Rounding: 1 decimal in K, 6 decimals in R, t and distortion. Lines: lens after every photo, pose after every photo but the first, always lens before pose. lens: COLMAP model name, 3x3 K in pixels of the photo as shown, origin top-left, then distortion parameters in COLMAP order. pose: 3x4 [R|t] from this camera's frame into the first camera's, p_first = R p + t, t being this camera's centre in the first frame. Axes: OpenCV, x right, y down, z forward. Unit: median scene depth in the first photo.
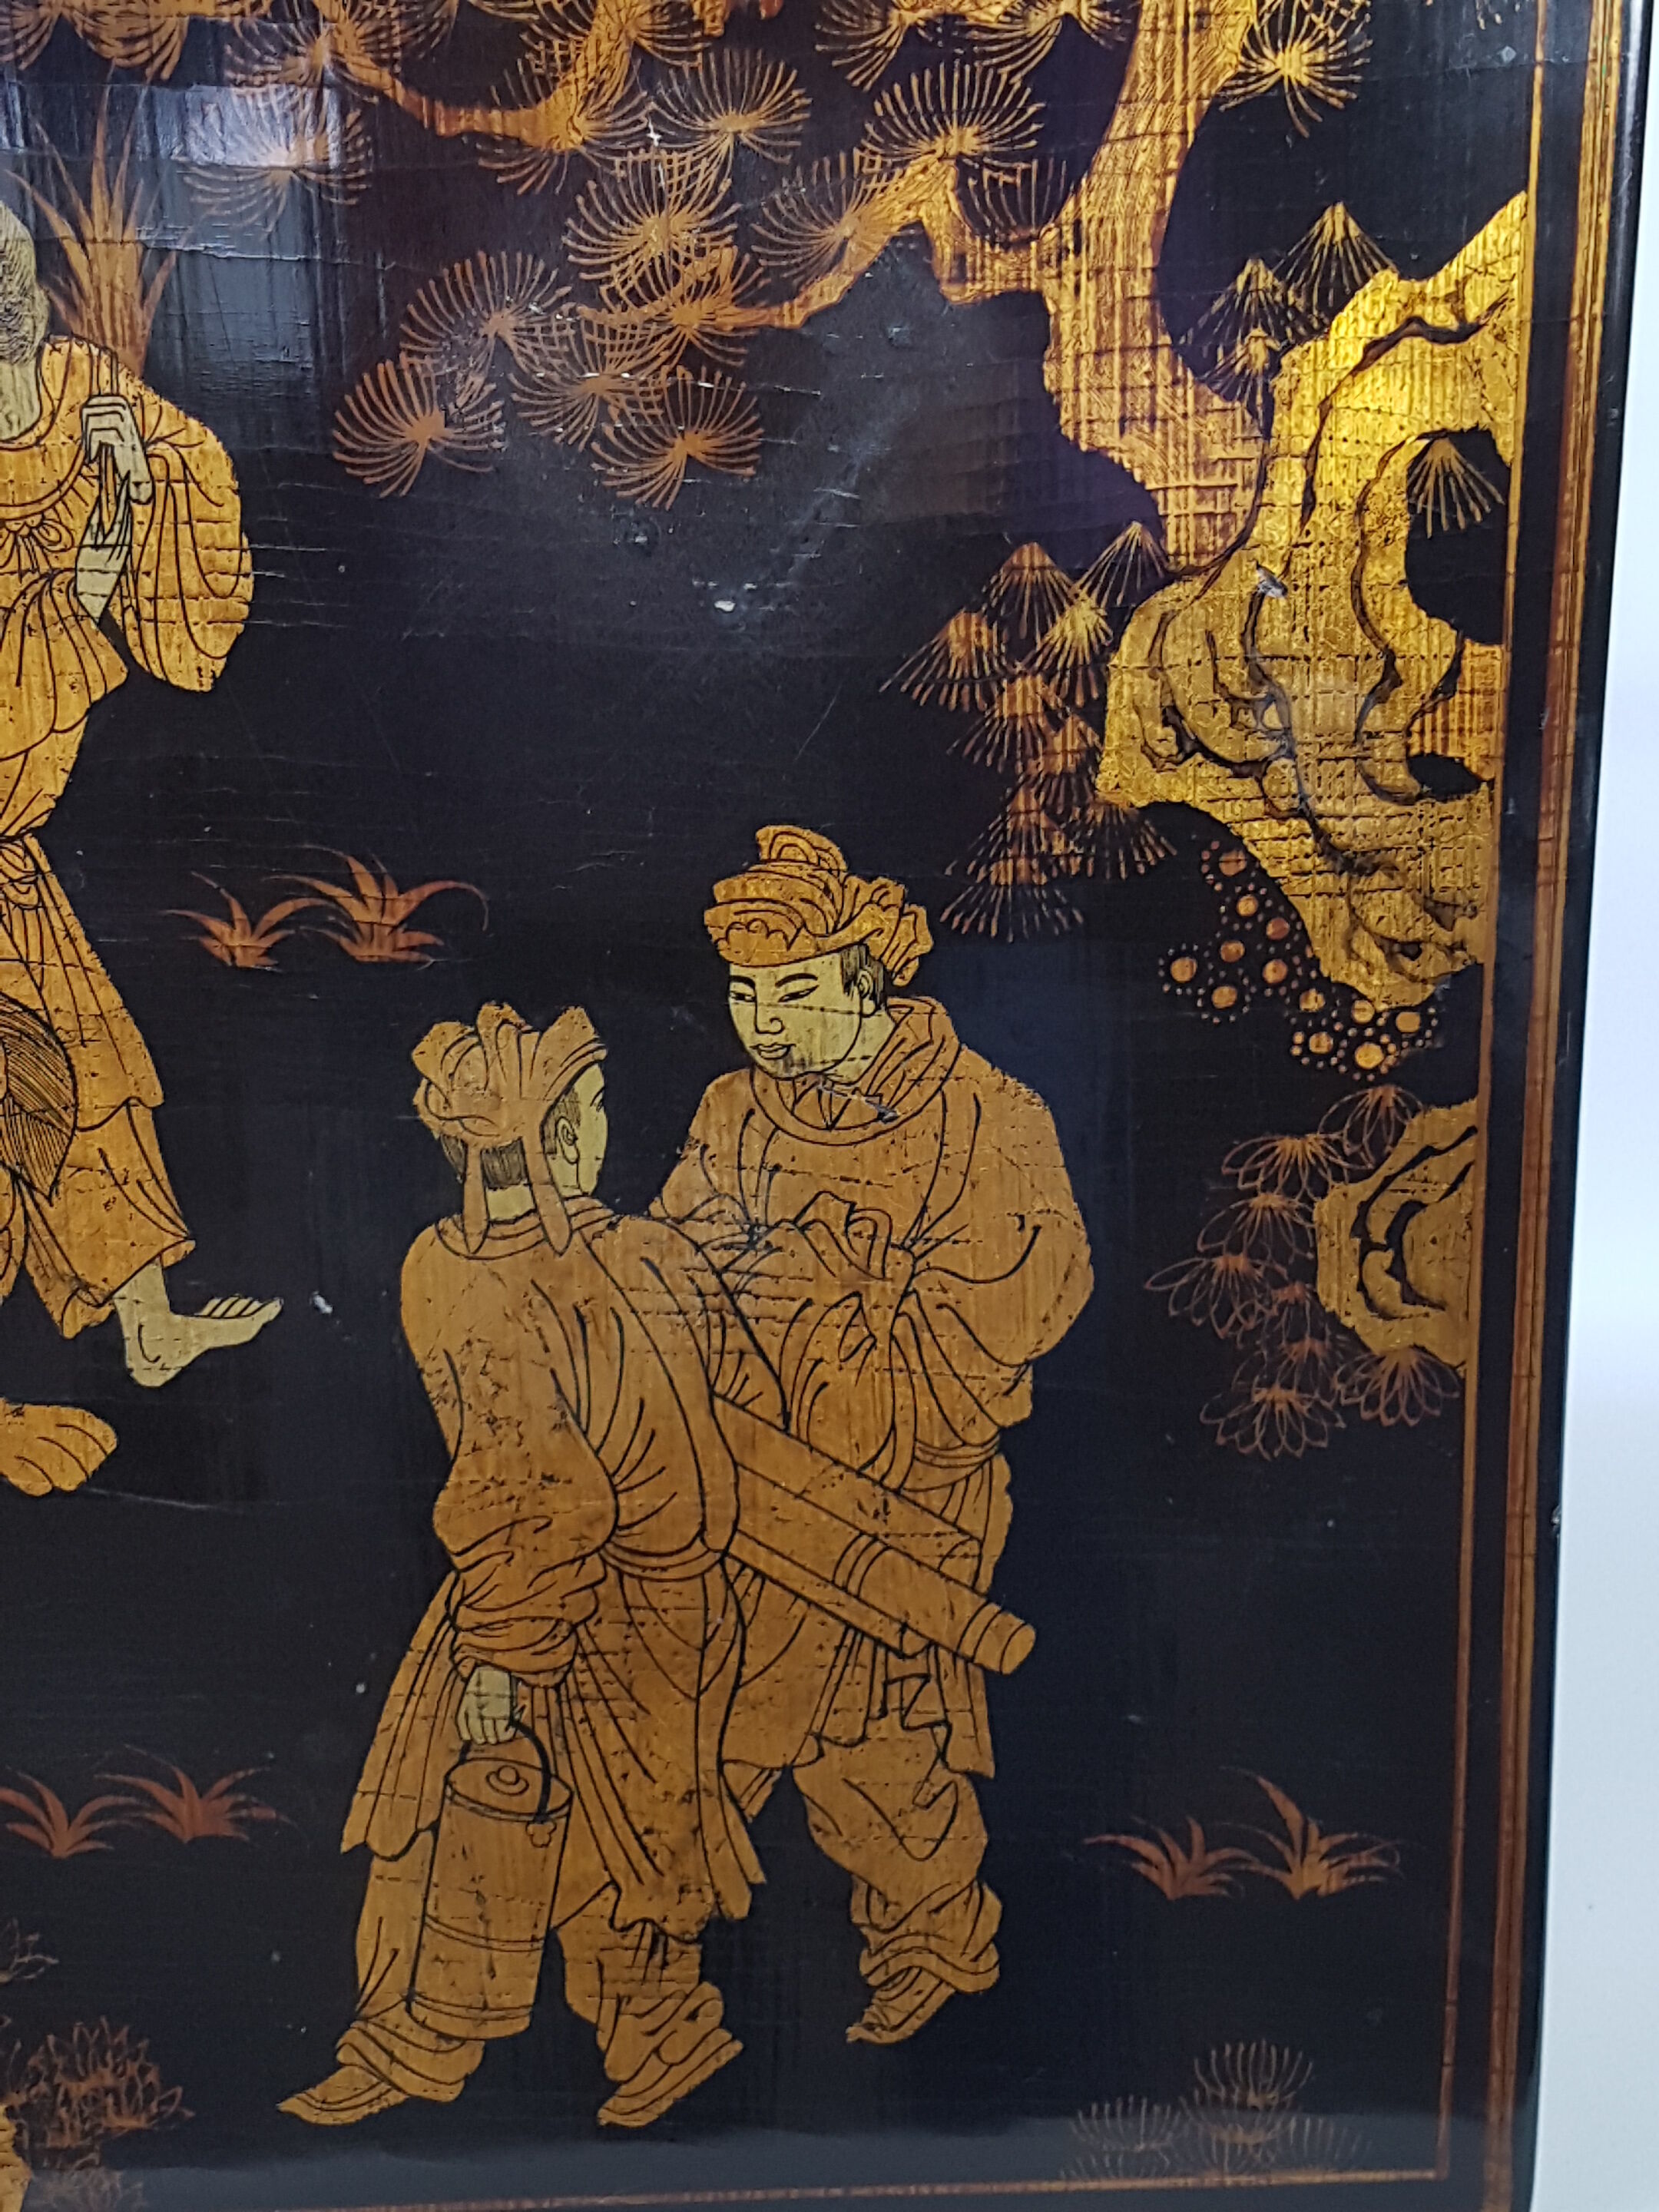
lens RADIAL K [[3031.9, 0, 795.5], [0, 3031.9, 1040.1], [0, 0, 1]] dist [0.294467, -0.573999]
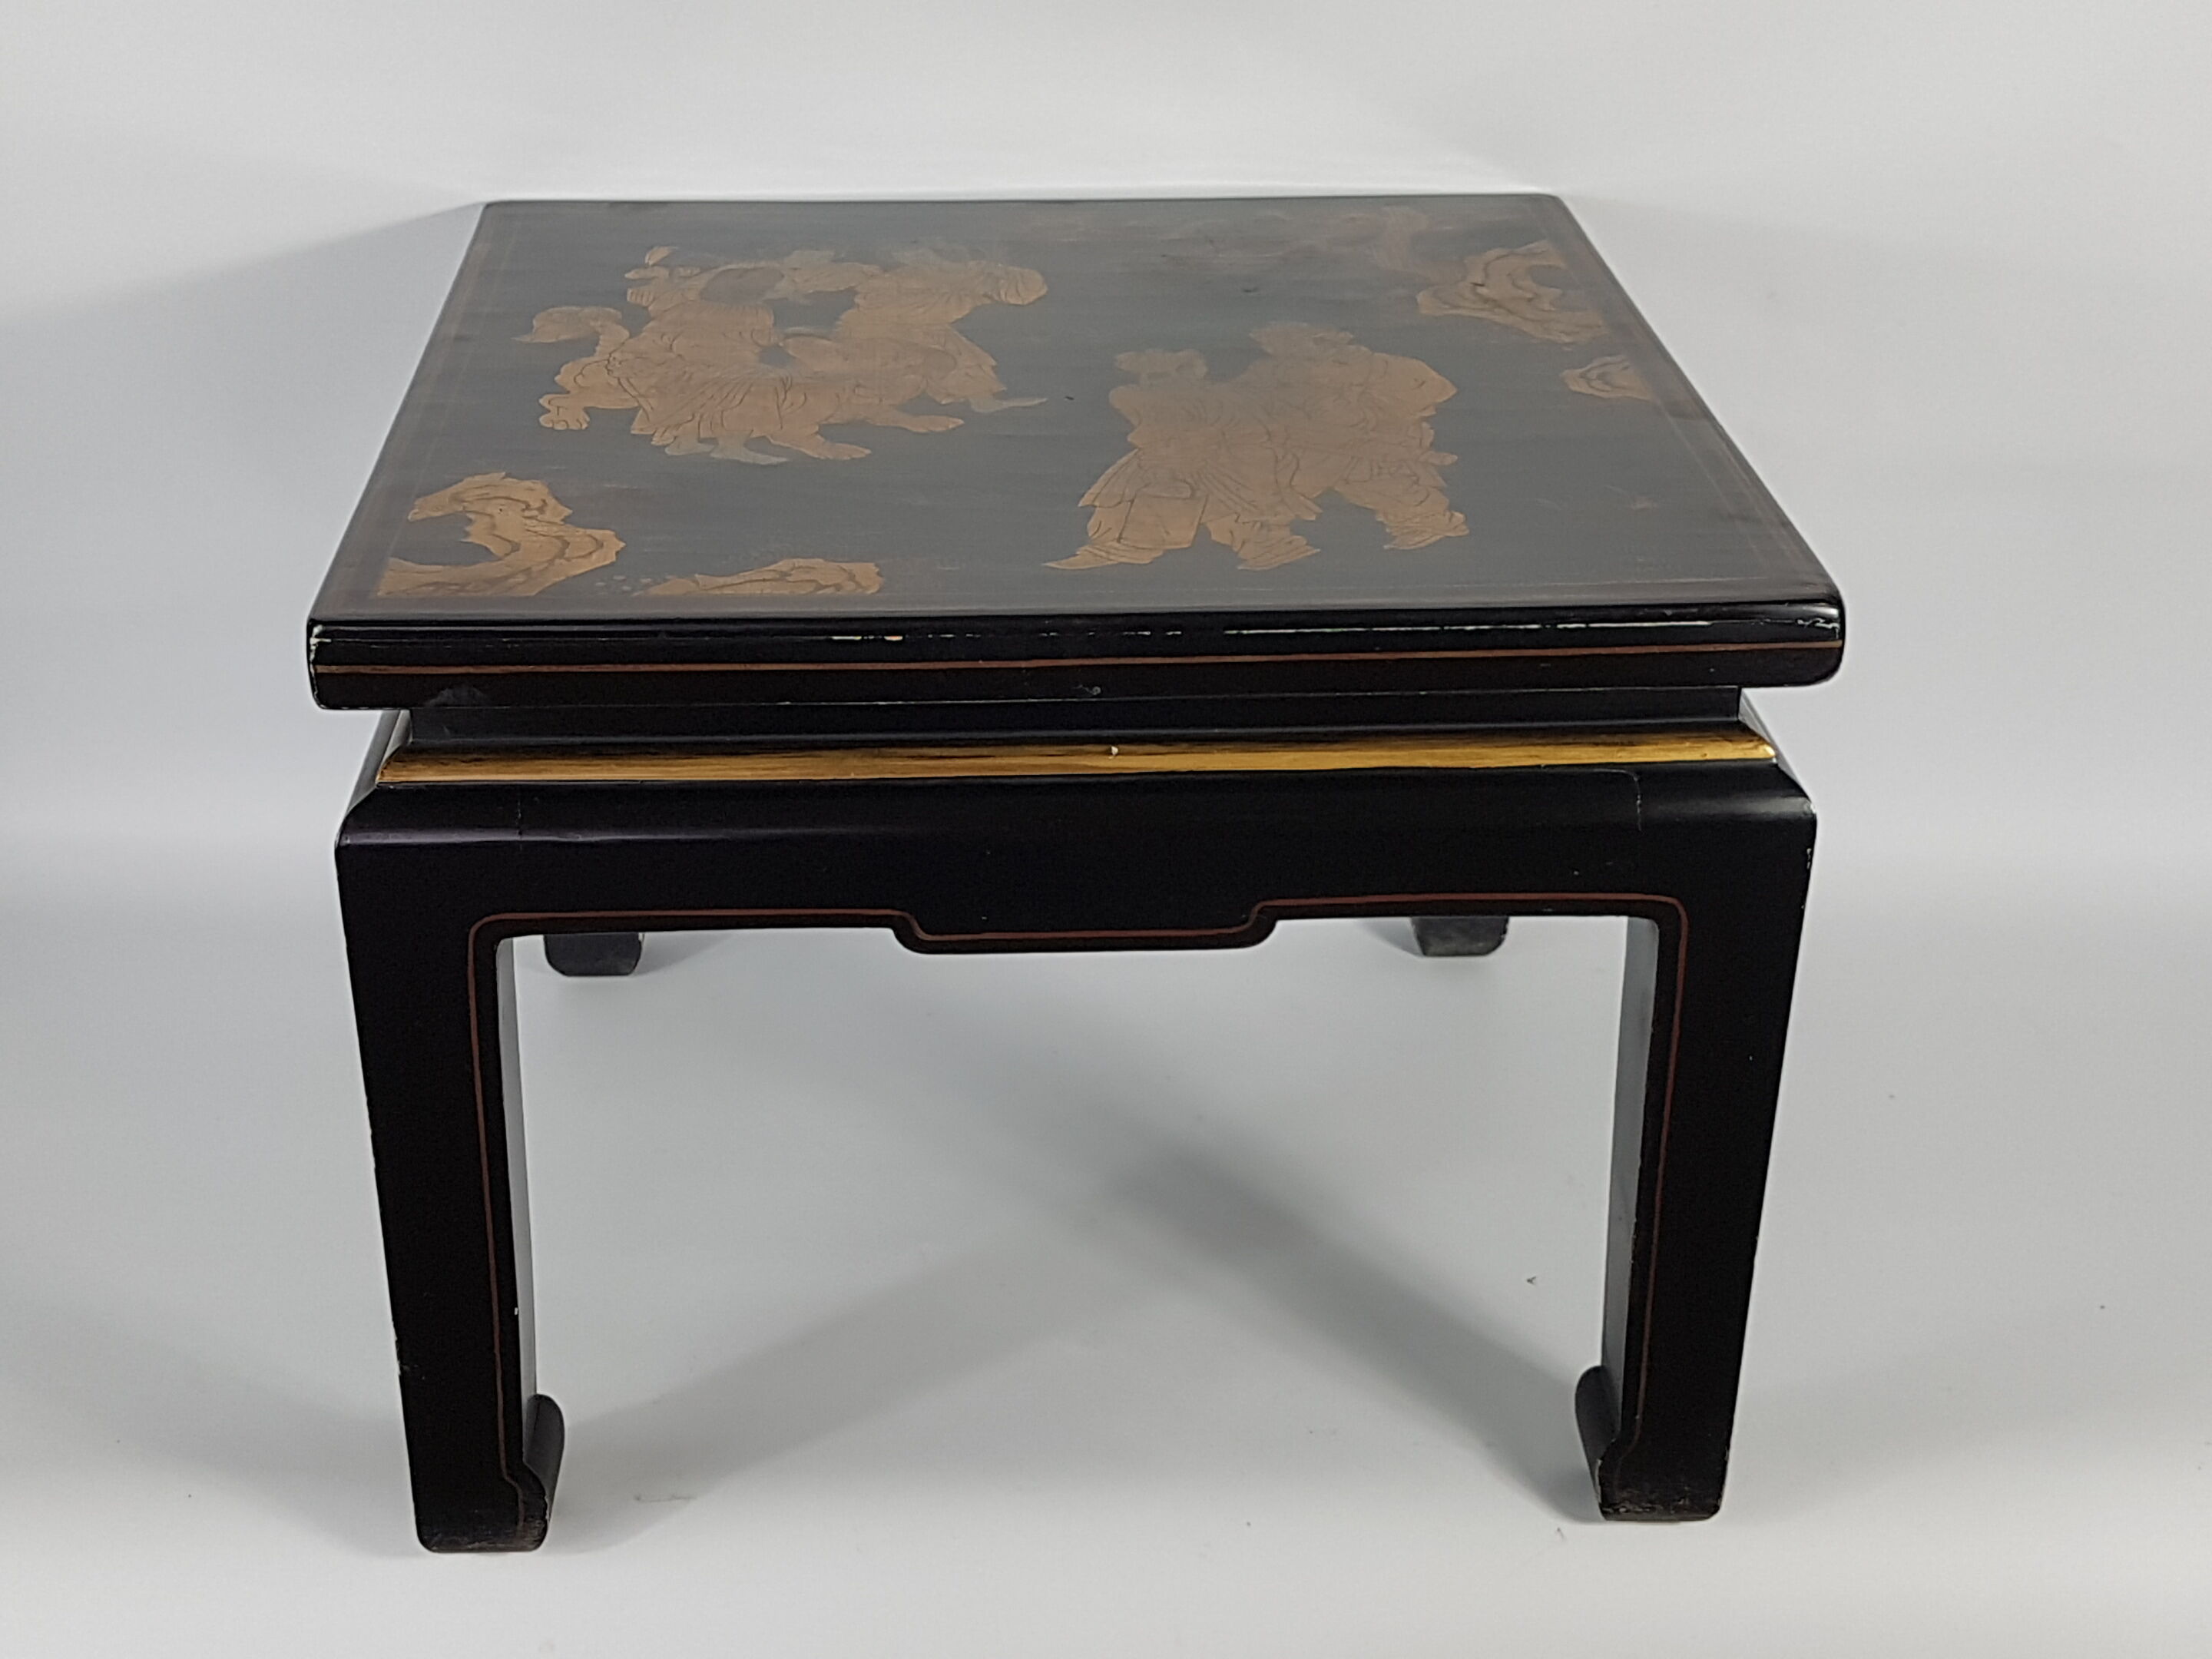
lens RADIAL K [[3031.9, 0, 1094.7], [0, 3031.9, 837.2], [0, 0, 1]] dist [0.294467, -0.573999]
pose [[0.999431, -0.010705, 0.031987, -0.209272], [0.033367, 0.174899, -0.984021, 2.128942], [0.004939, 0.984528, 0.175157, 0.953583]]
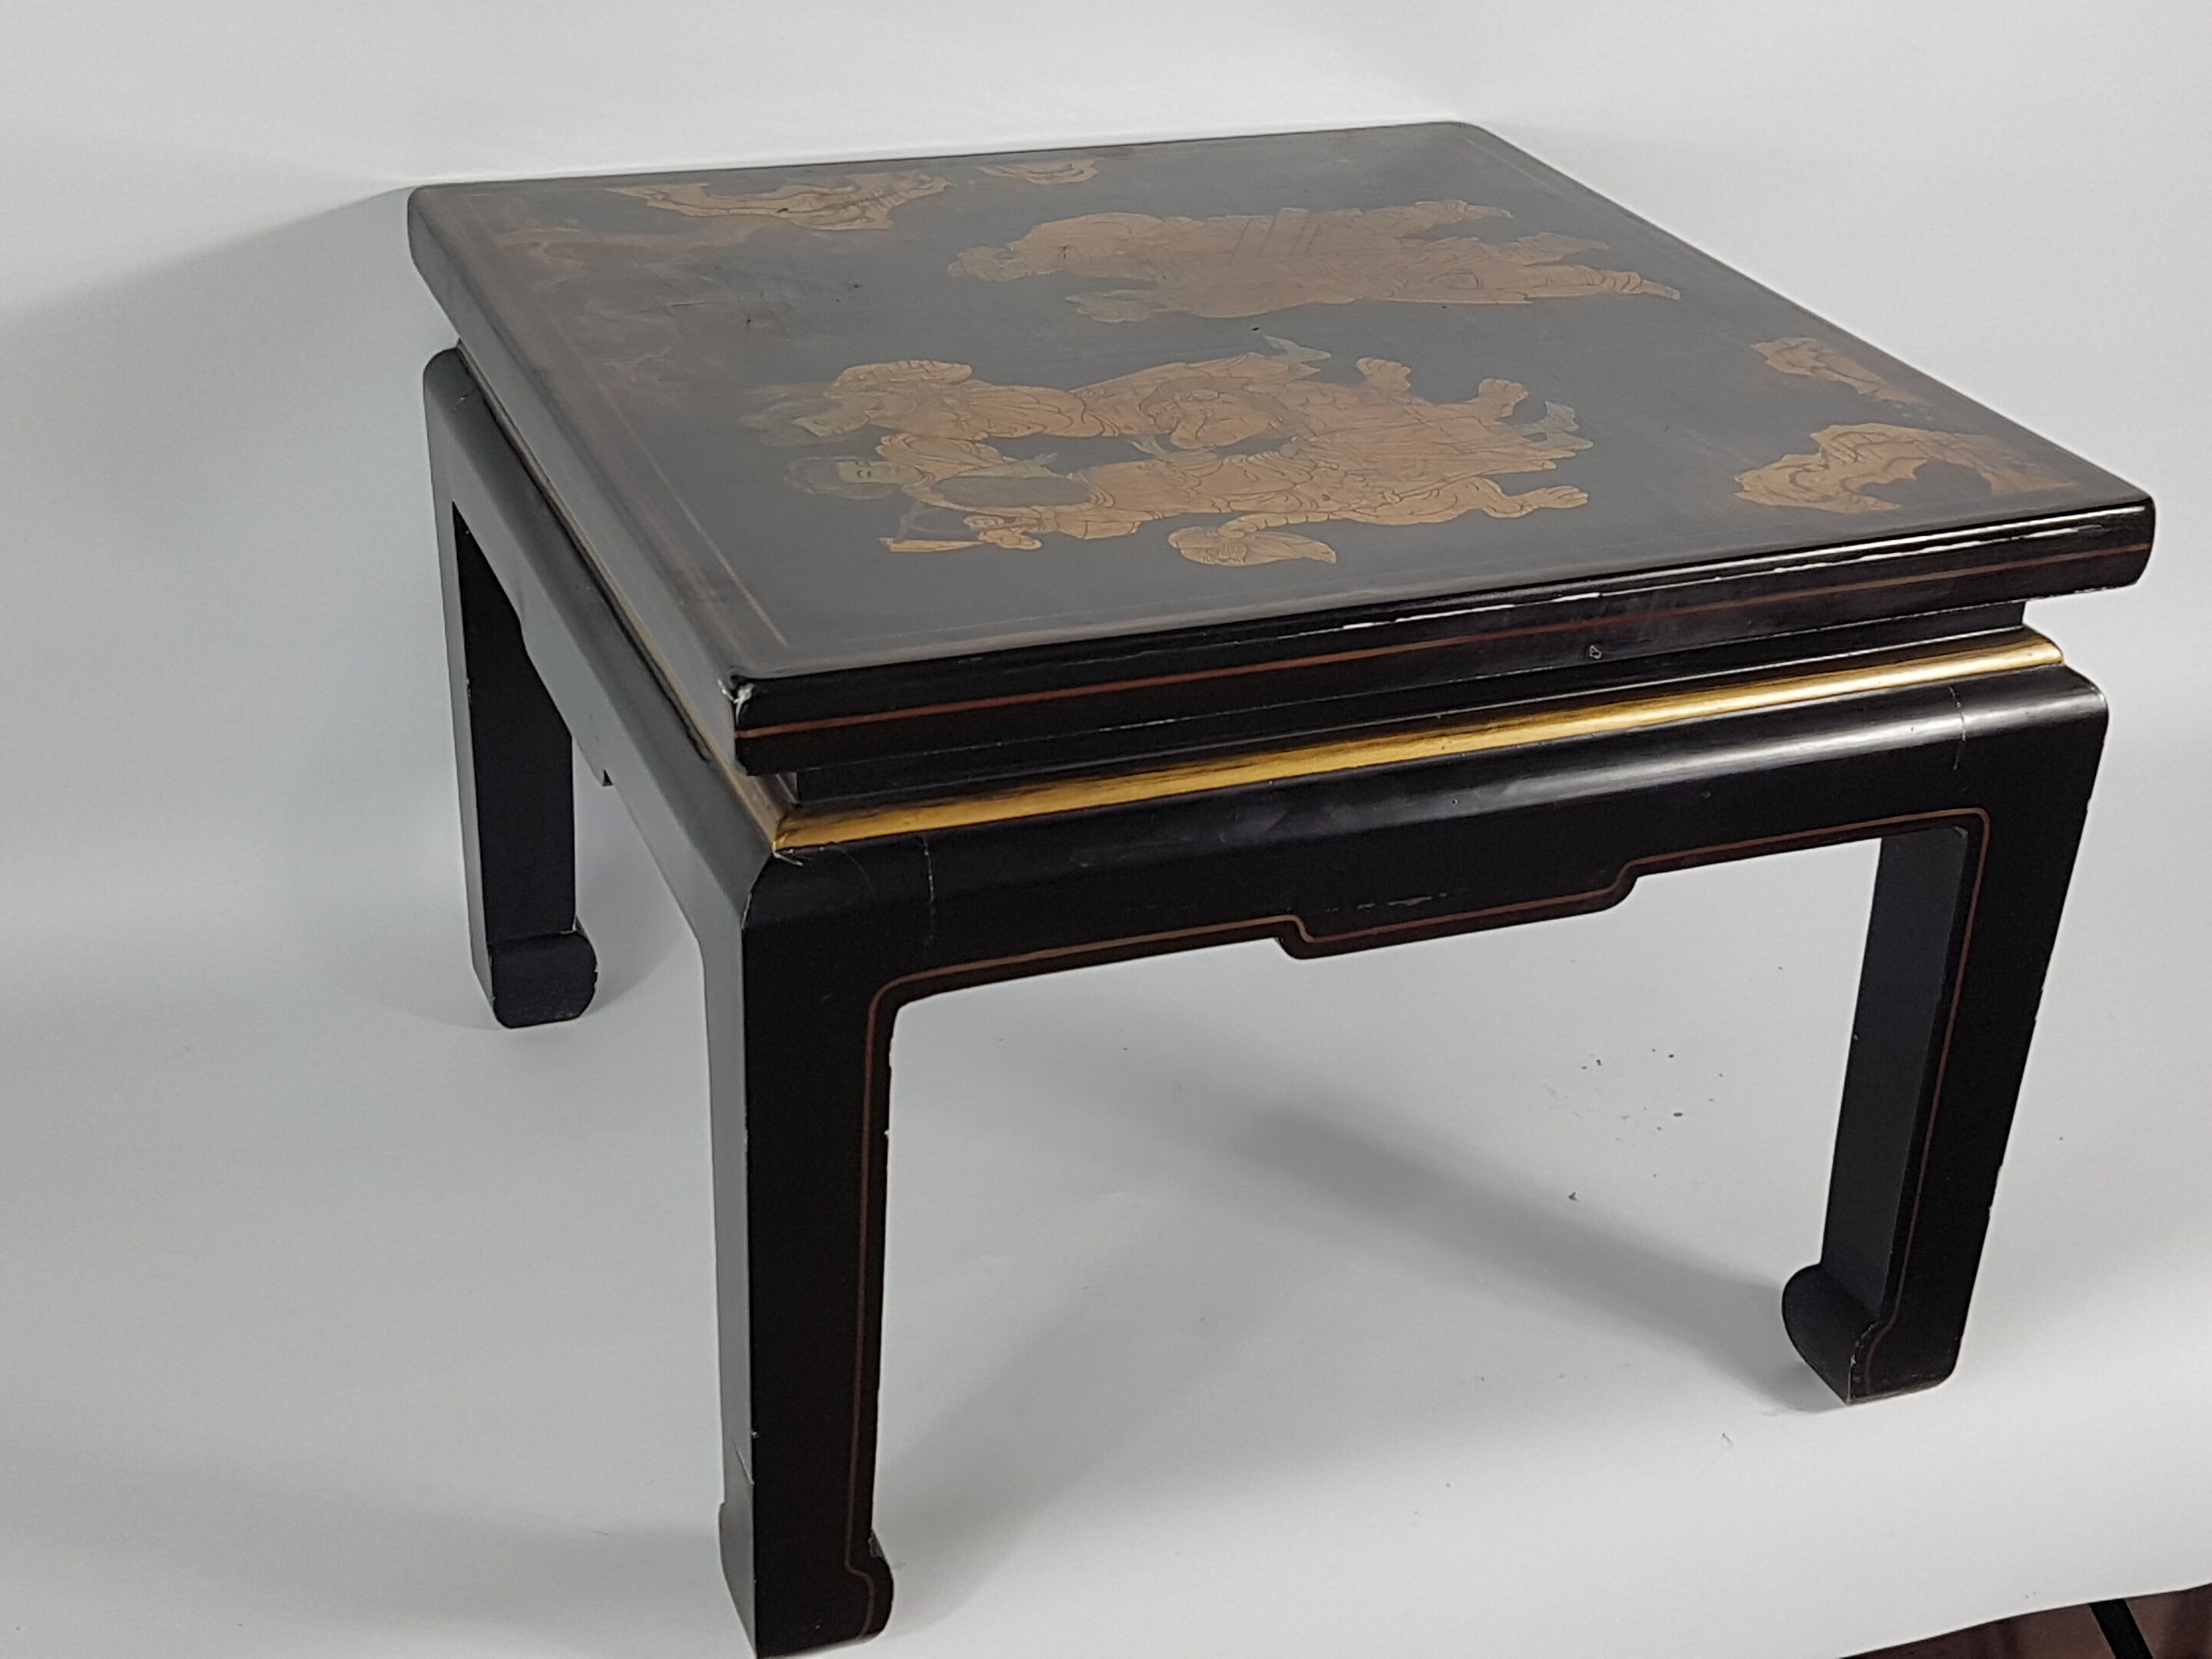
lens RADIAL K [[3031.9, 0, 1094.7], [0, 3031.9, 837.2], [0, 0, 1]] dist [0.294467, -0.573999]
pose [[-0.336950, -0.461393, 0.820720, -1.934850], [0.912714, -0.374054, 0.164432, -0.466651], [0.231126, 0.804488, 0.547156, 0.161464]]
